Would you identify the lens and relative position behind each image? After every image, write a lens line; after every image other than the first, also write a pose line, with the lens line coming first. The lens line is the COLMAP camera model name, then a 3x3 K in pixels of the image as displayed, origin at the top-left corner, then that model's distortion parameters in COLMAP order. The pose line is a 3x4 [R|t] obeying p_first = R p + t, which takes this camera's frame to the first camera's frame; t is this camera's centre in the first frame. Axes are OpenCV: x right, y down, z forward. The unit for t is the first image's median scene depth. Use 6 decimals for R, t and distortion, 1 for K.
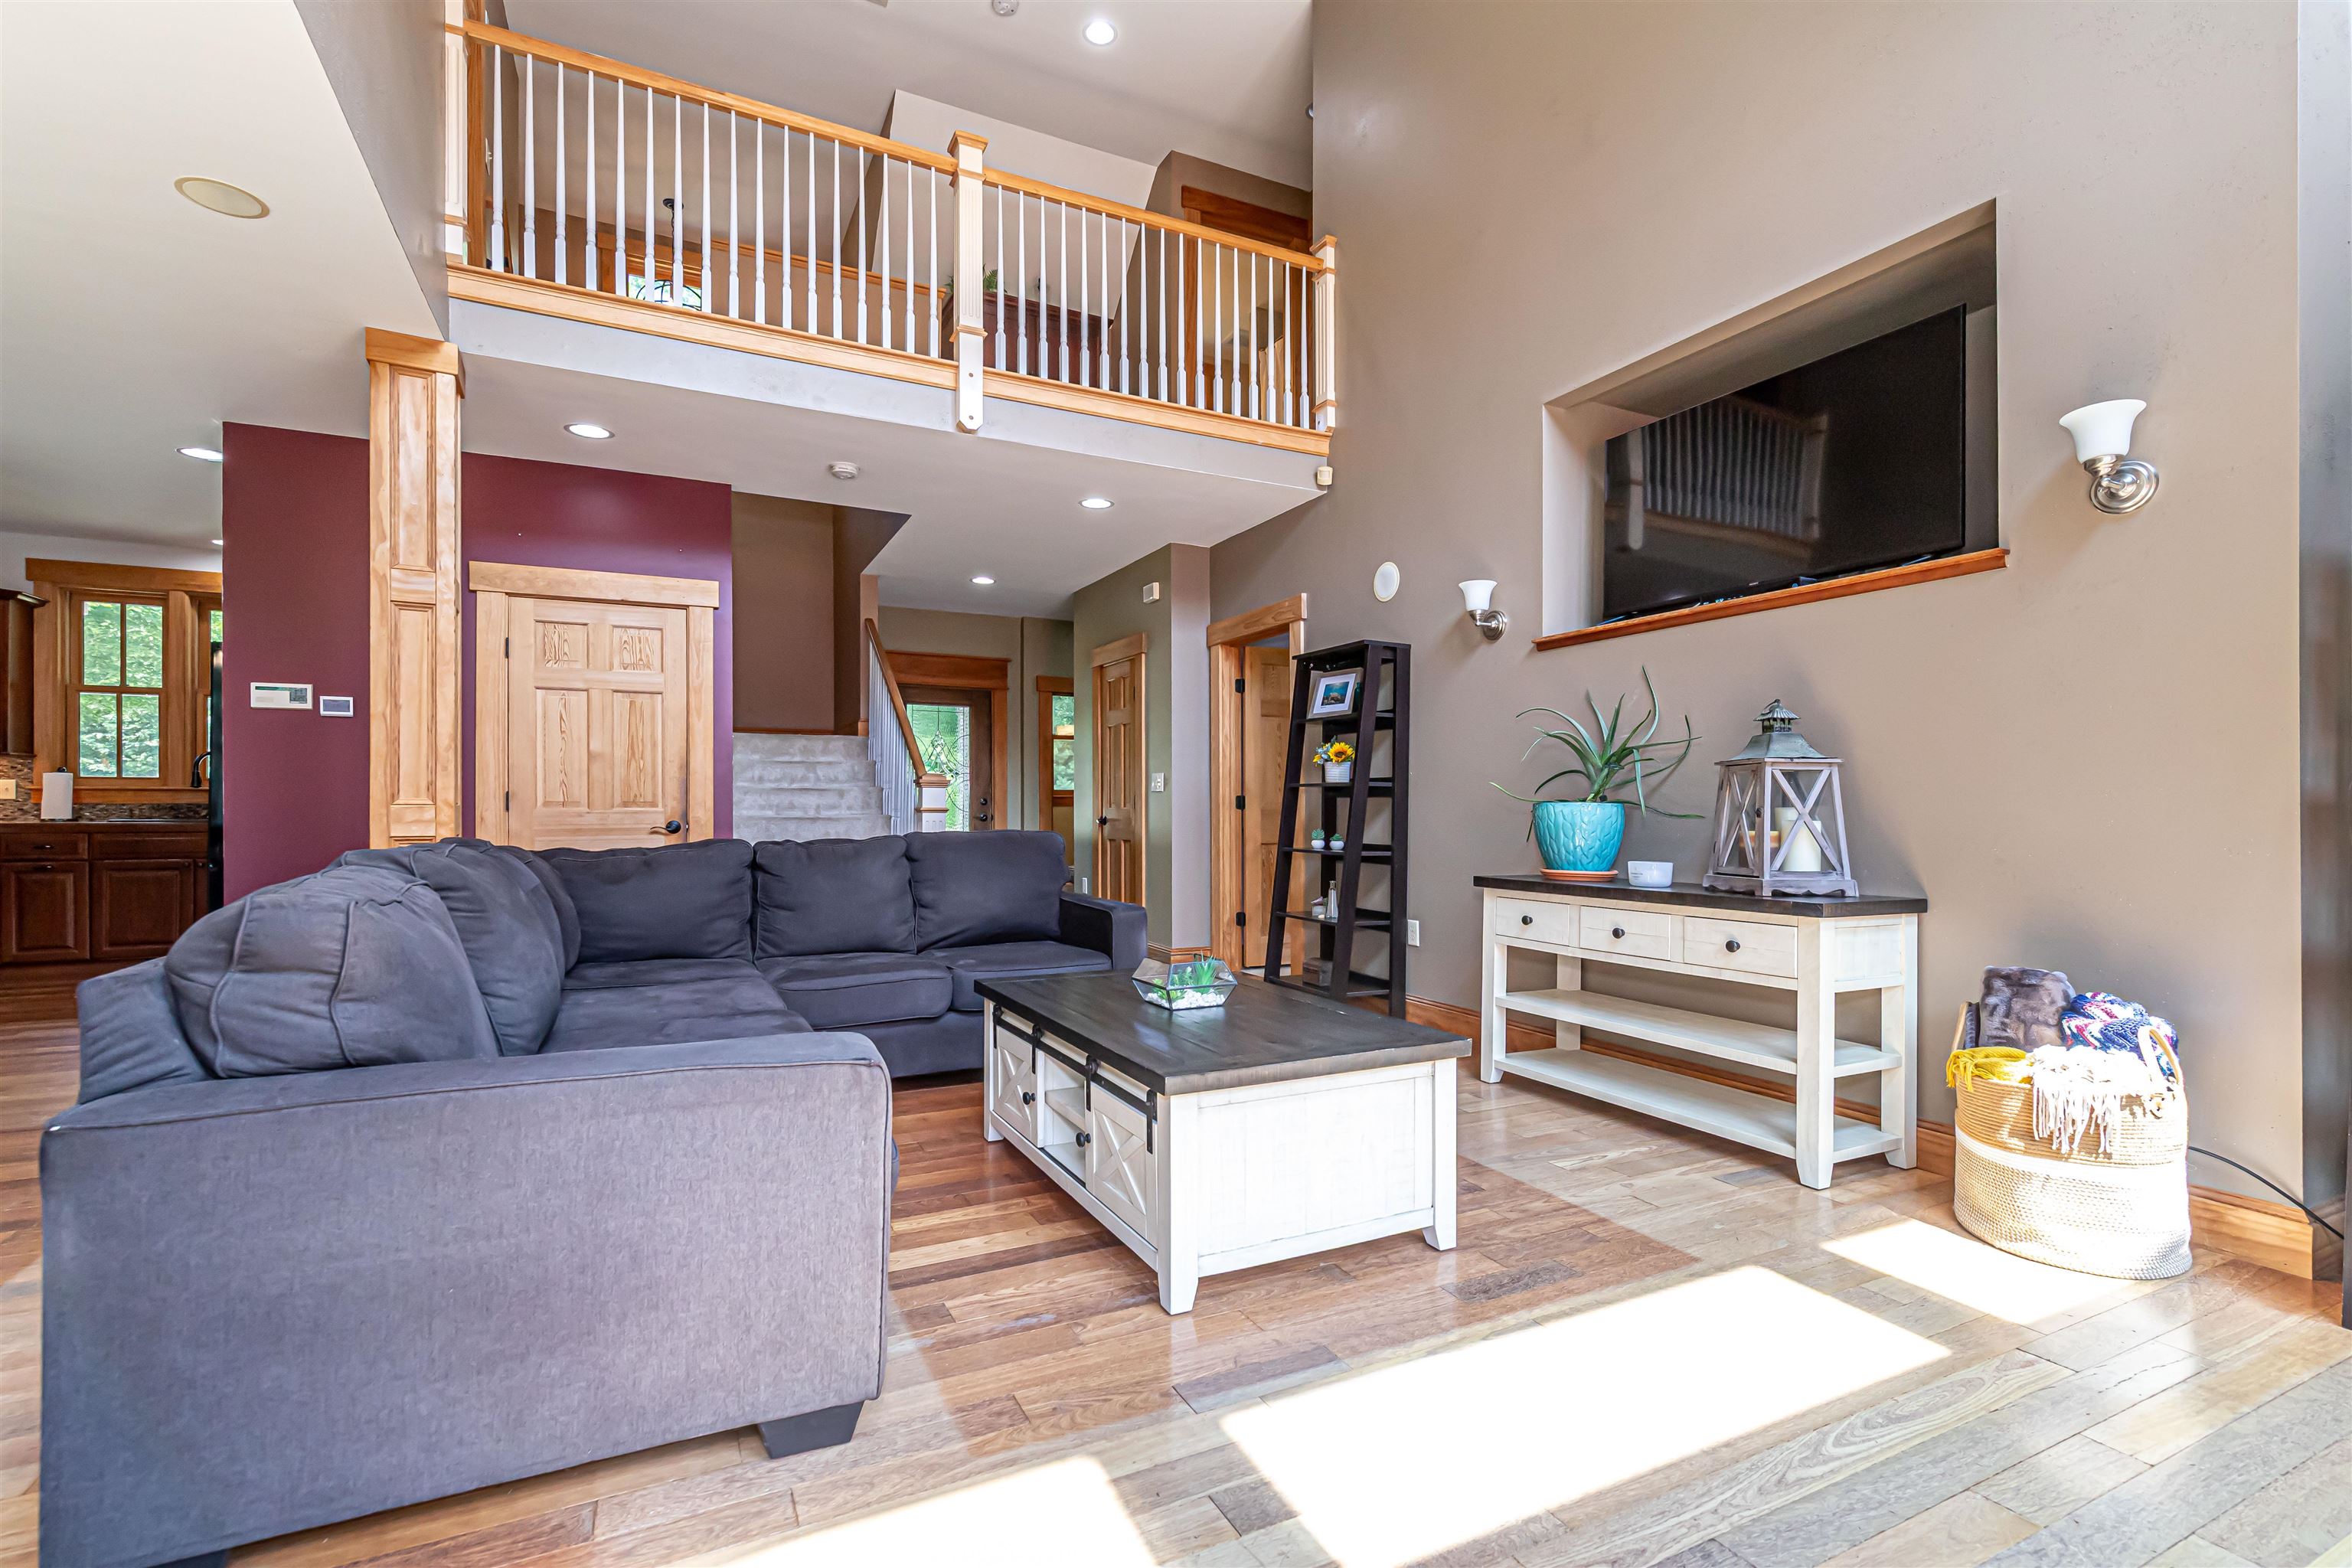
lens RADIAL K [[1017.9, 0, 1134.3], [0, 1017.9, 798.1], [0, 0, 1]] dist [0.006723, 0.001917]
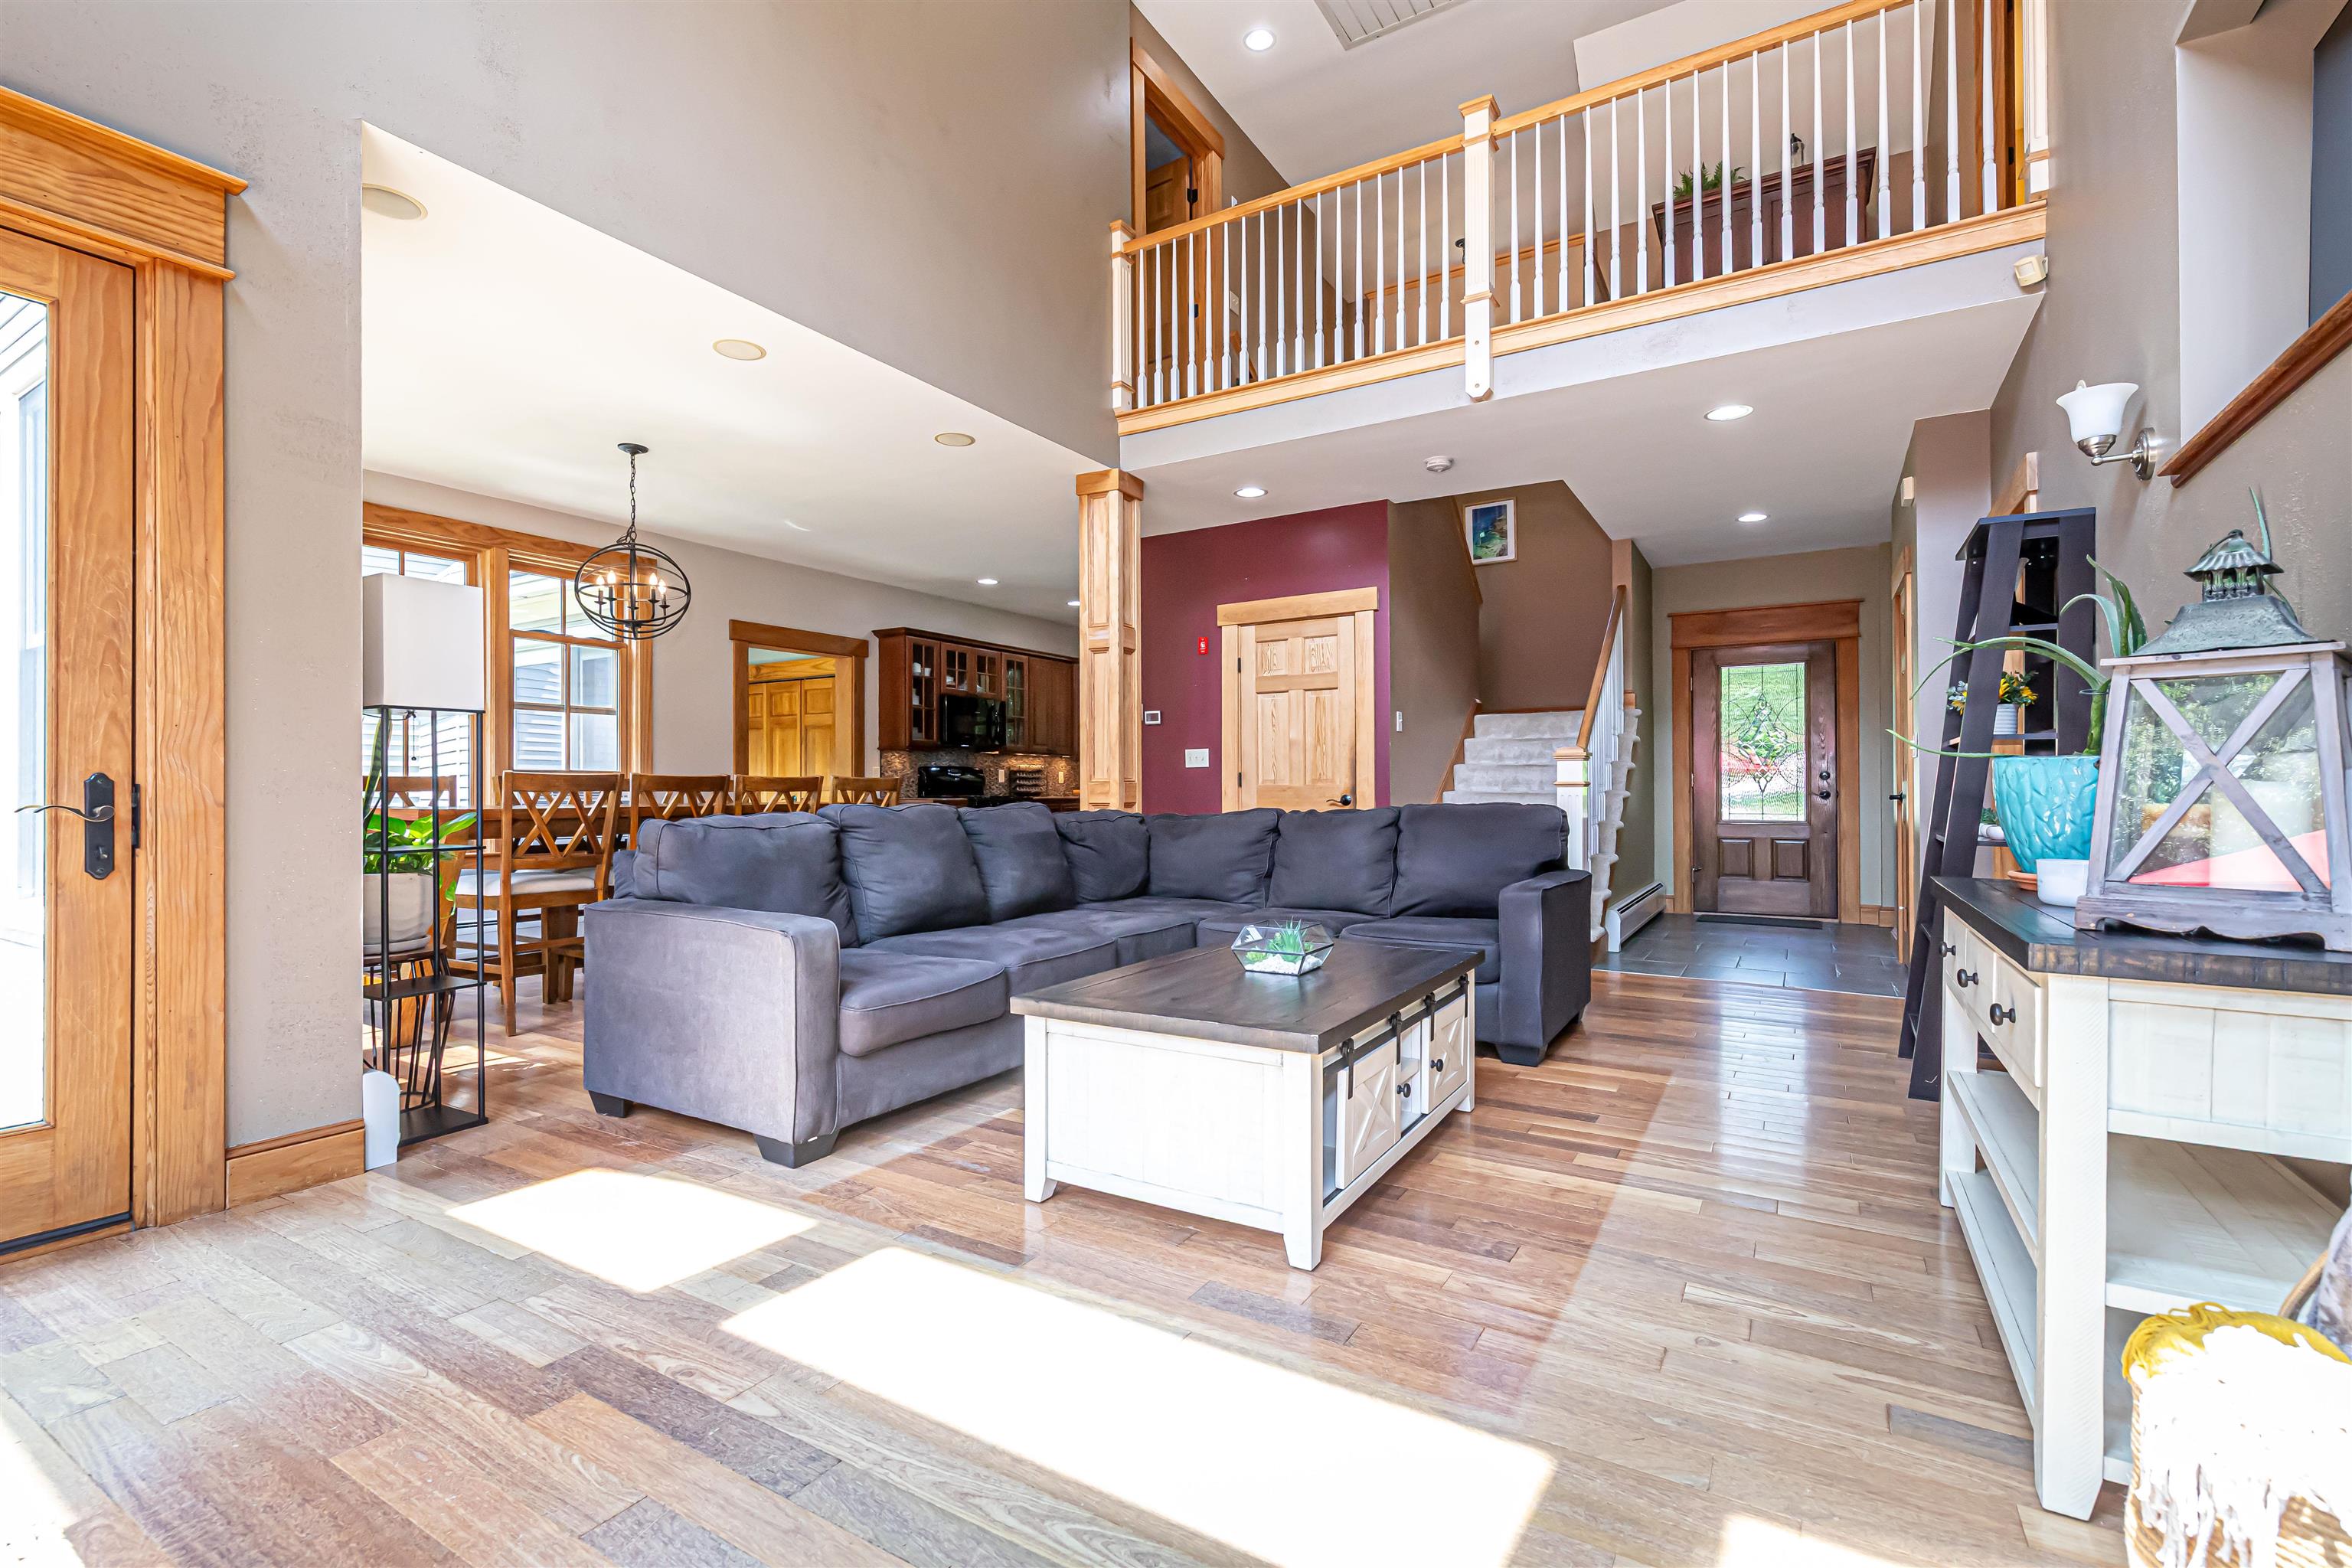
lens RADIAL K [[1017.9, 0, 1213.5], [0, 1017.9, 785.3], [0, 0, 1]] dist [0.006723, 0.001917]
pose [[0.571785, -0.006933, -0.820374, 0.507050], [0.012695, 0.999919, 0.000399, 0.010765], [0.820305, -0.010643, 0.571827, 0.221982]]
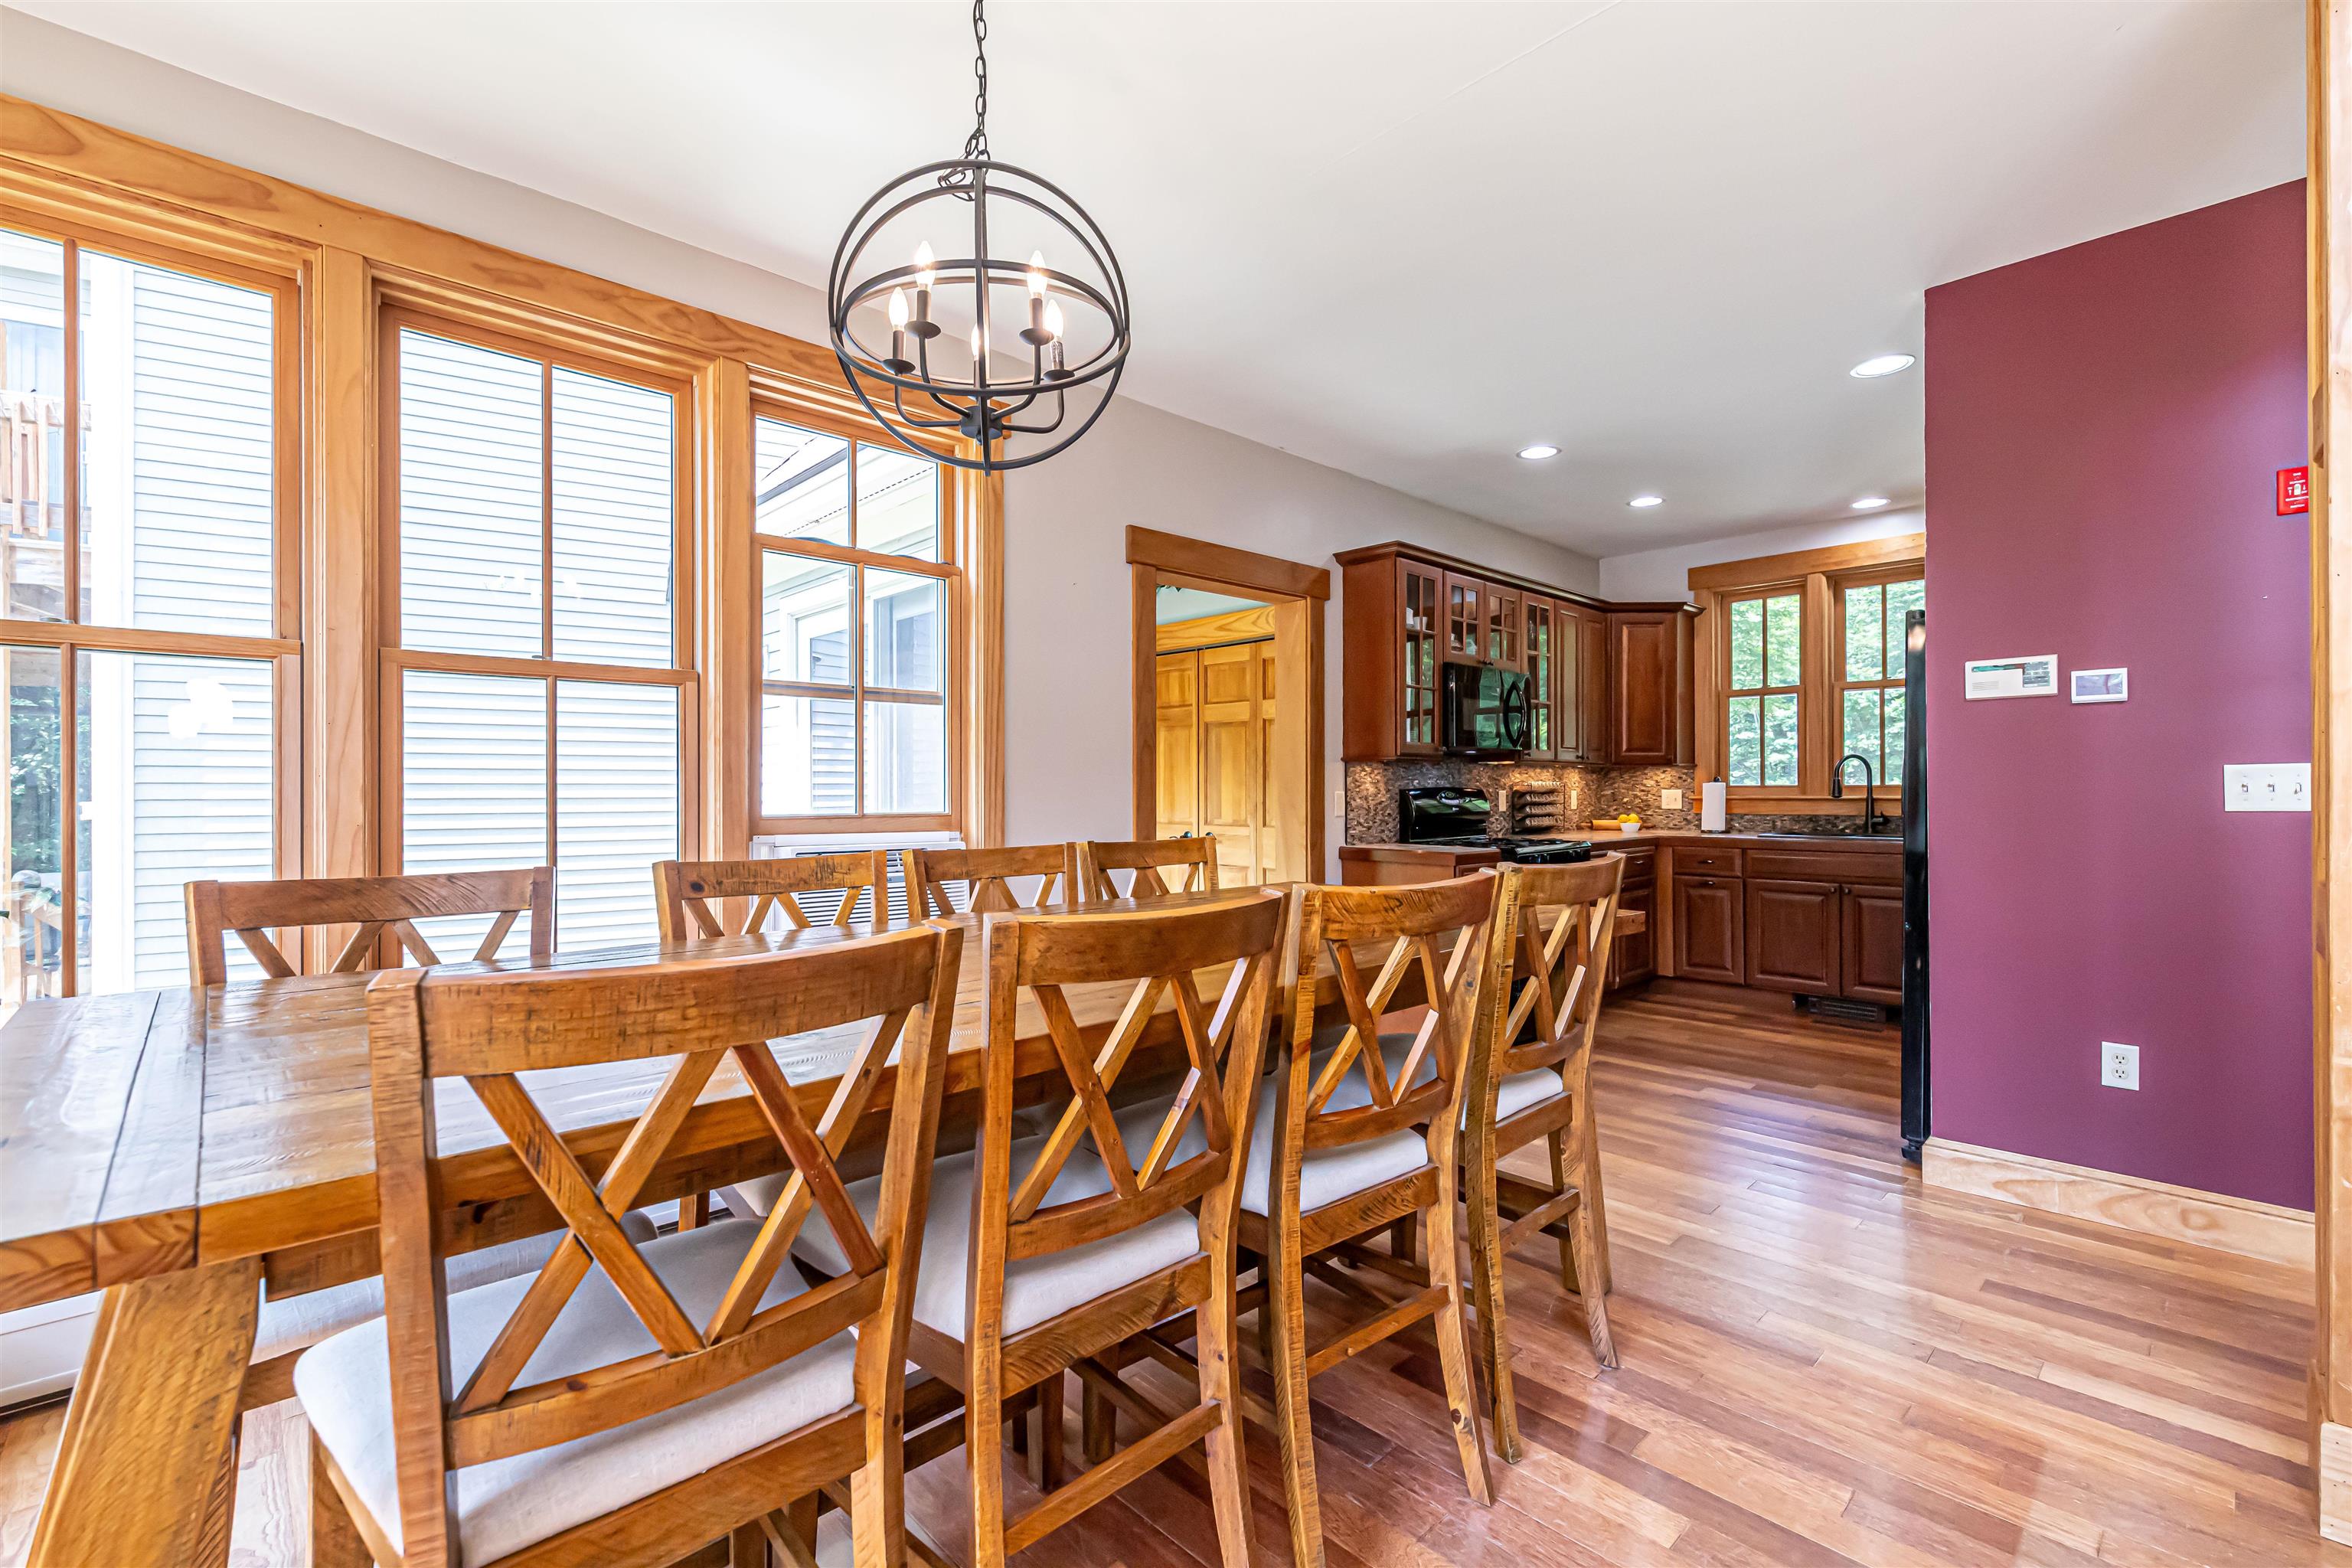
lens RADIAL K [[1017.9, 0, 1188.3], [0, 1017.9, 784.9], [0, 0, 1]] dist [0.006723, 0.001917]
pose [[0.309123, -0.003201, -0.951017, -0.364382], [0.009708, 0.999953, -0.000210, -0.035316], [0.950973, -0.009167, 0.309139, 0.293929]]
